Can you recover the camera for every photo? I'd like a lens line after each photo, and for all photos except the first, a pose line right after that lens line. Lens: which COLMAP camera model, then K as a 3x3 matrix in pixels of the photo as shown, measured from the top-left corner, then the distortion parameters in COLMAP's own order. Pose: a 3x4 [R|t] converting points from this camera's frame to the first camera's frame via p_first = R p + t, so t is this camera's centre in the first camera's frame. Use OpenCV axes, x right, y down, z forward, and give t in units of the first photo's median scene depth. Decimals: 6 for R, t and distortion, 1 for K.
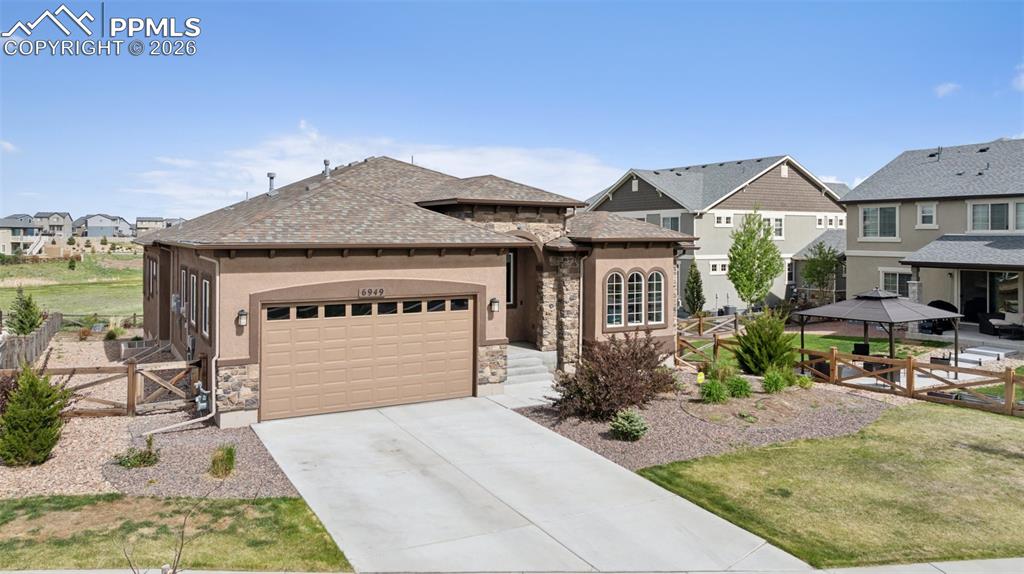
lens RADIAL K [[687.4, 0, 509.6], [0, 687.4, 285.5], [0, 0, 1]] dist [-0.036253, 0.029668]
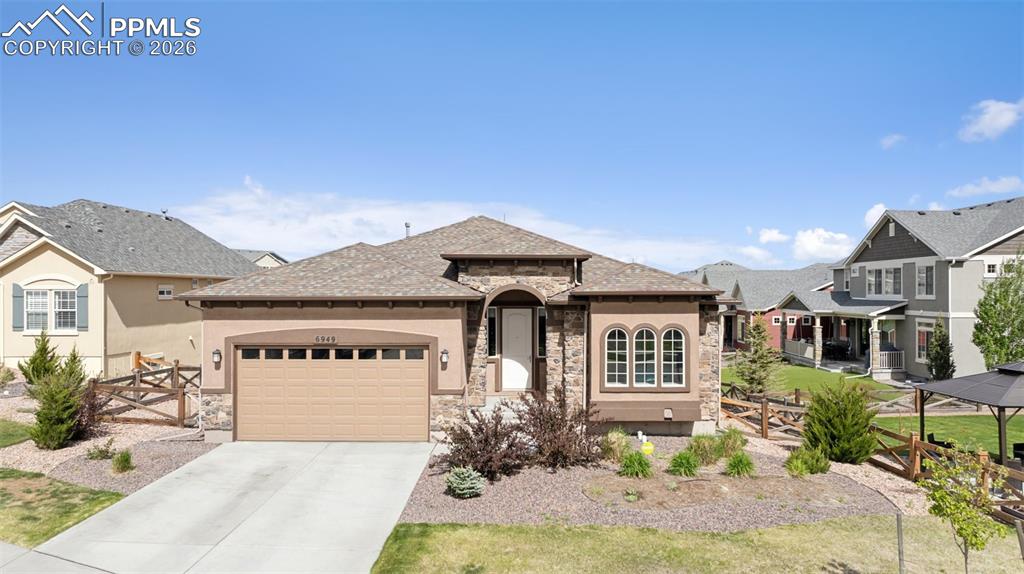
lens RADIAL K [[687.4, 0, 527.1], [0, 687.4, 318.5], [0, 0, 1]] dist [-0.036253, 0.029668]
pose [[0.873925, 0.016173, -0.485791, 0.506145], [-0.031228, 0.999250, -0.022912, -0.007084], [0.485056, 0.035194, 0.873775, 0.127794]]
